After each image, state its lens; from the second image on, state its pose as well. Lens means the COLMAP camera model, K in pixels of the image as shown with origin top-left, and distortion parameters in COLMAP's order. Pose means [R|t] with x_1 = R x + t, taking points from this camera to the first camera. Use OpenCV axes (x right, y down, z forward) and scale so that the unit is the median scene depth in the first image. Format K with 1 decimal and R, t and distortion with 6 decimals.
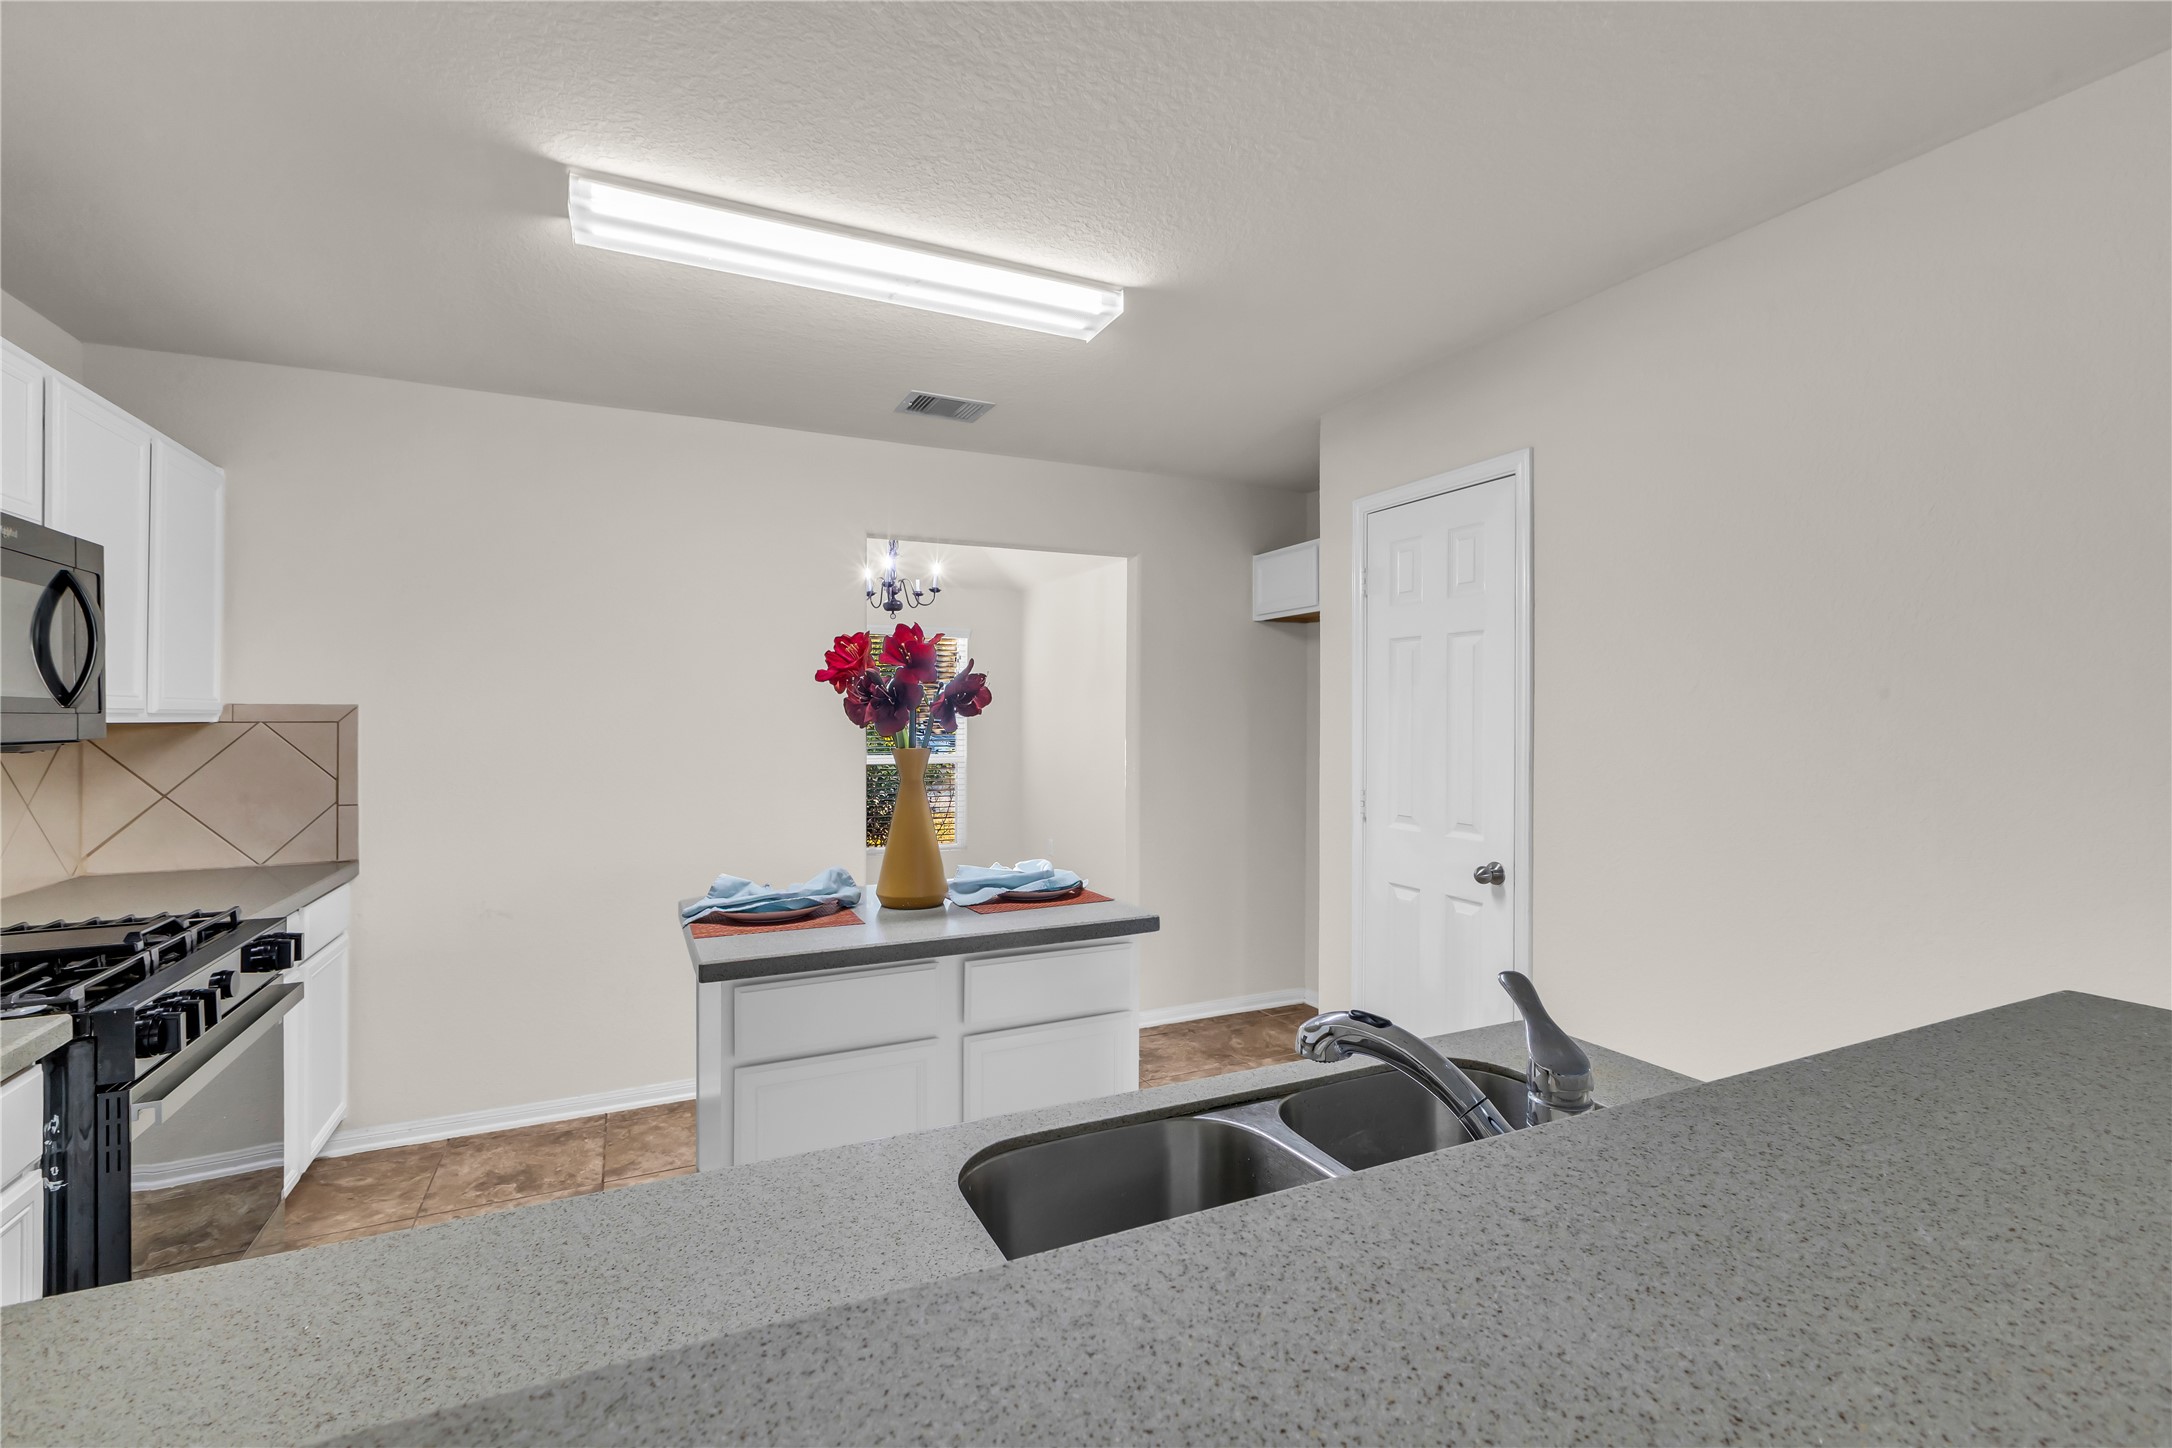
lens RADIAL K [[969.9, 0, 1114.9], [0, 969.9, 705.3], [0, 0, 1]] dist [0.003357, -0.000278]
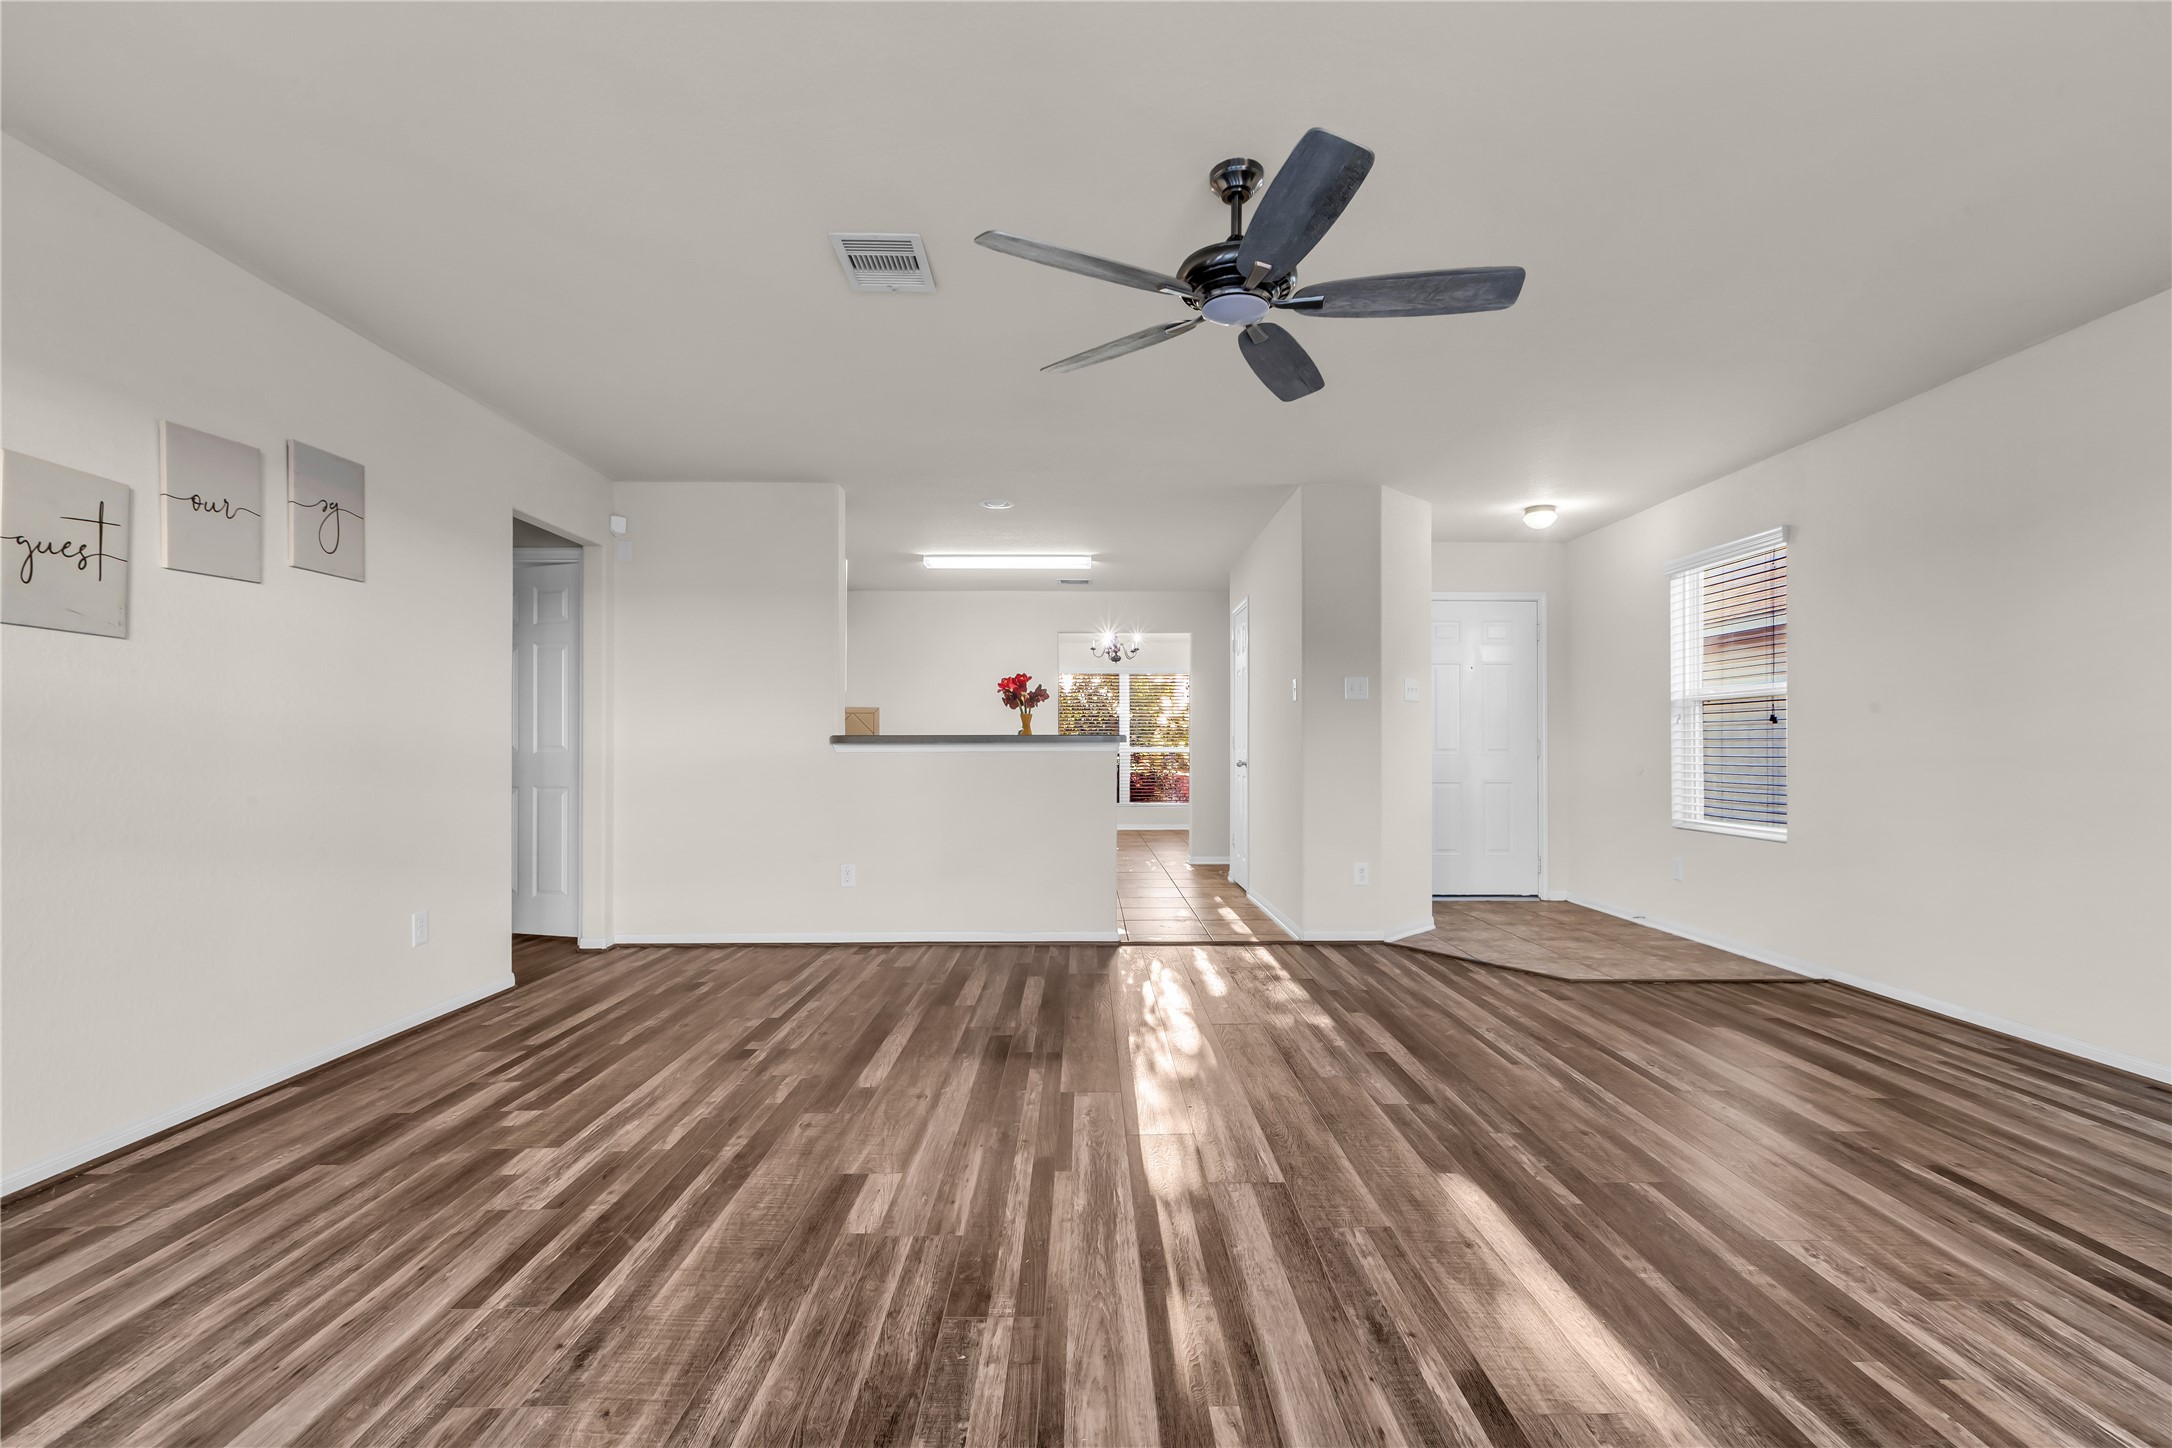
lens RADIAL K [[969.9, 0, 1094.9], [0, 969.9, 726.4], [0, 0, 1]] dist [0.003357, -0.000278]
pose [[0.899462, -0.011609, -0.436844, 1.254835], [0.004178, 0.999830, -0.017968, 0.132351], [0.436978, 0.014337, 0.899358, -1.561258]]
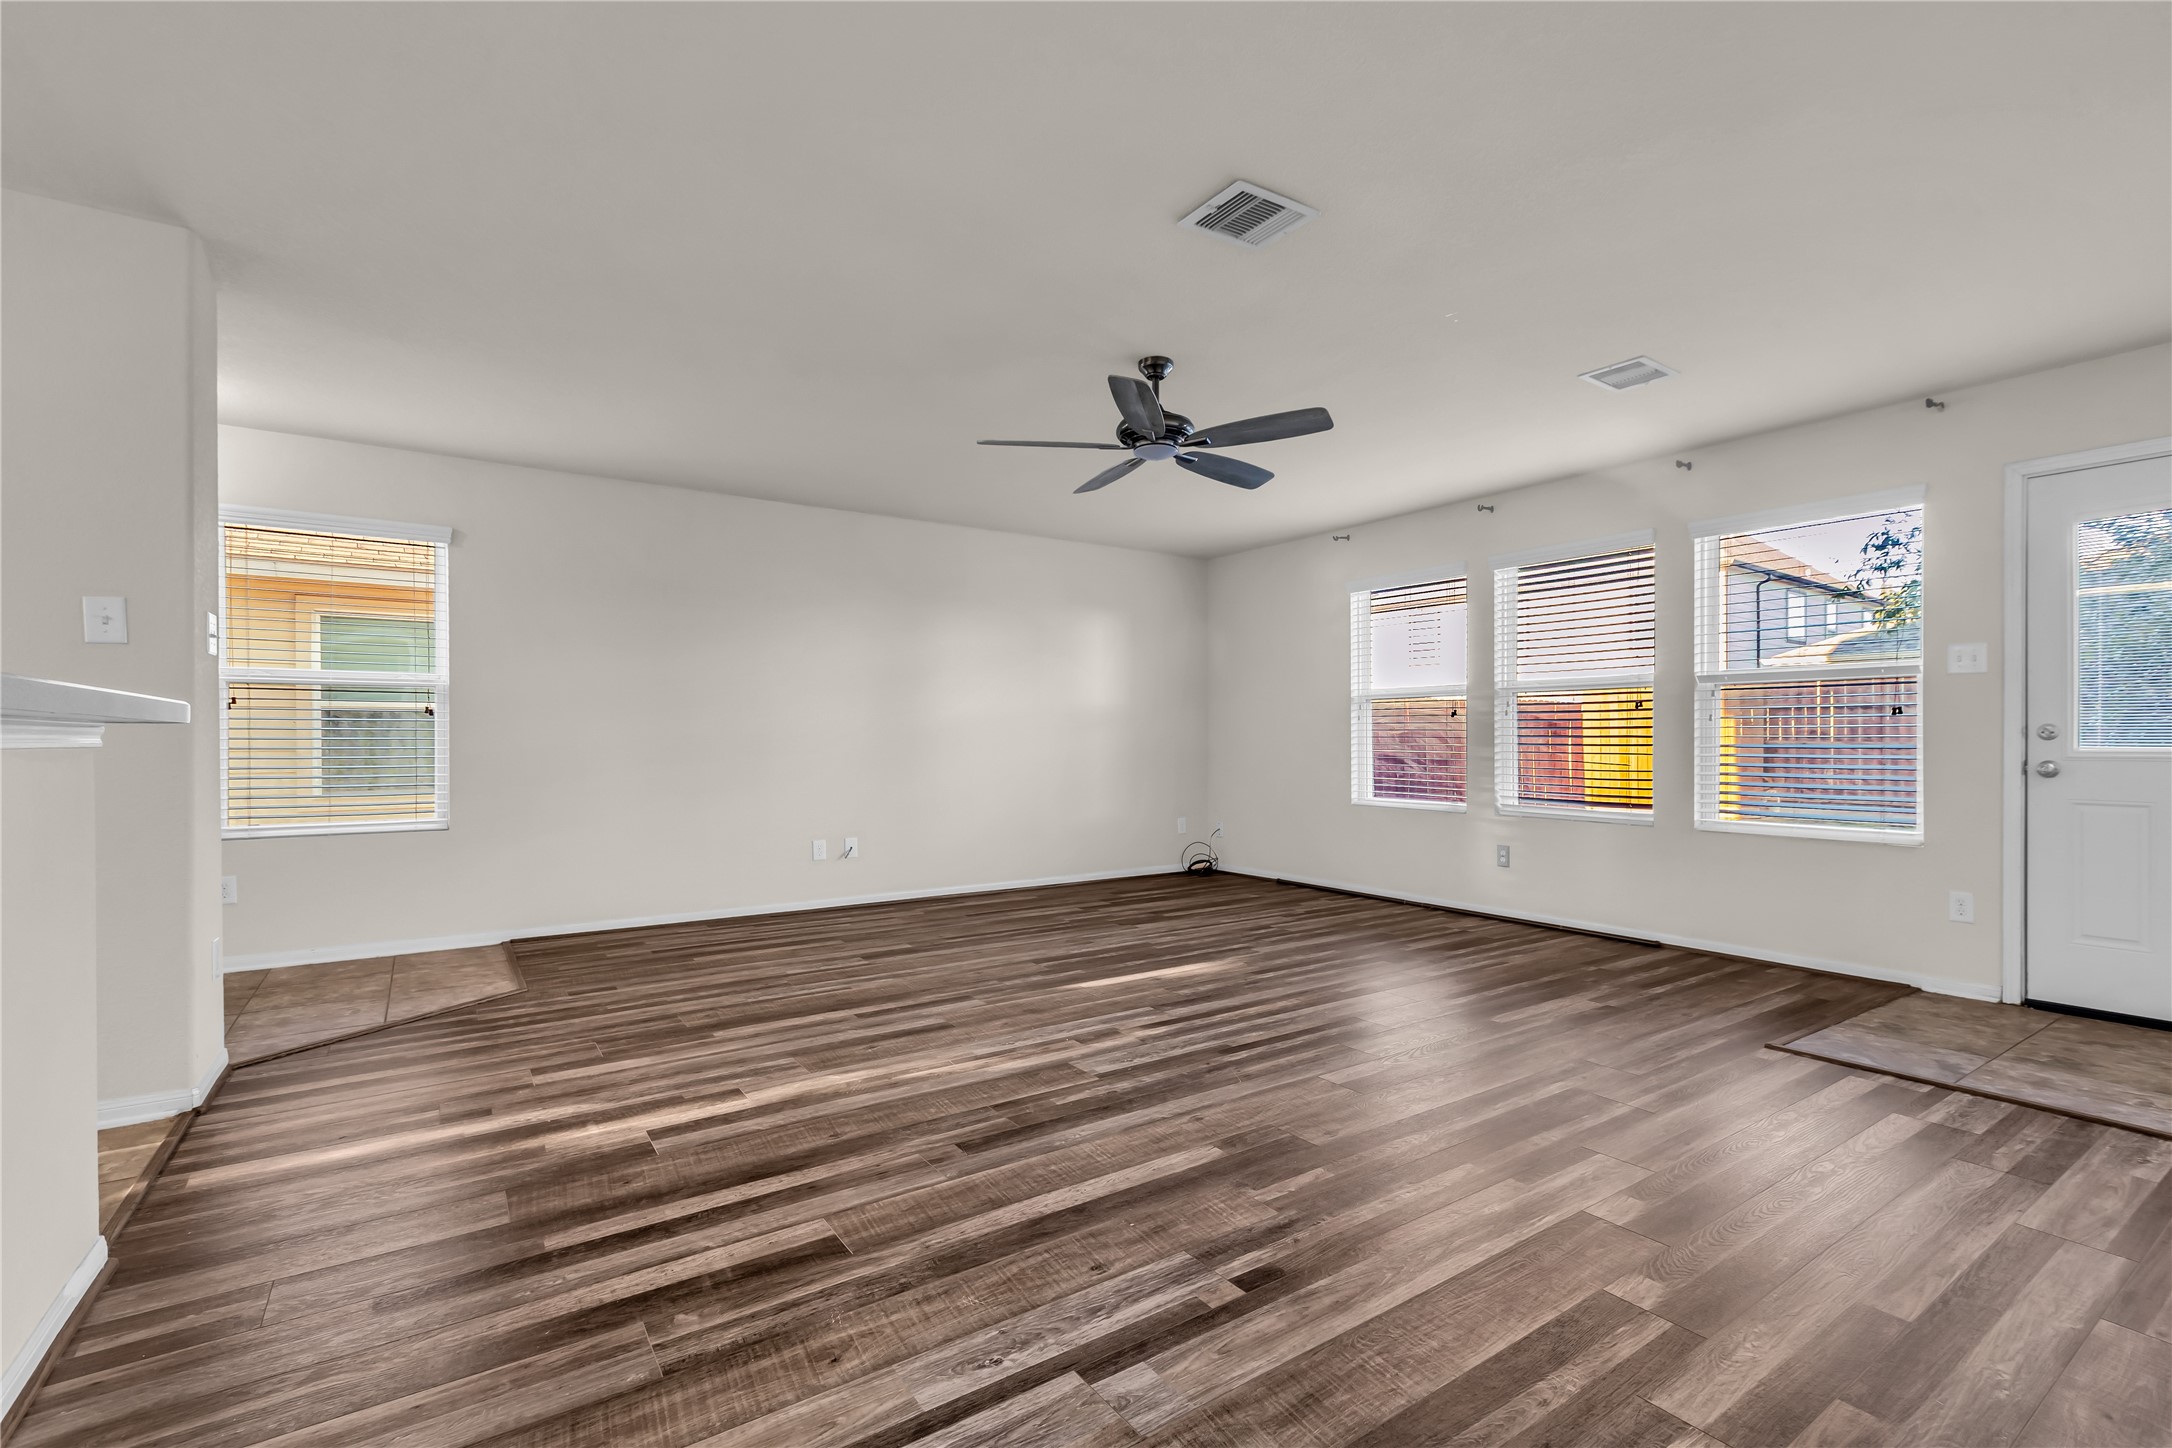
lens RADIAL K [[969.9, 0, 1105.9], [0, 969.9, 732.4], [0, 0, 1]] dist [0.003357, -0.000278]
pose [[-0.149059, 0.007599, 0.988799, -0.474268], [-0.006387, 0.999942, -0.008647, 0.139231], [-0.988808, -0.007604, -0.149002, -0.349064]]
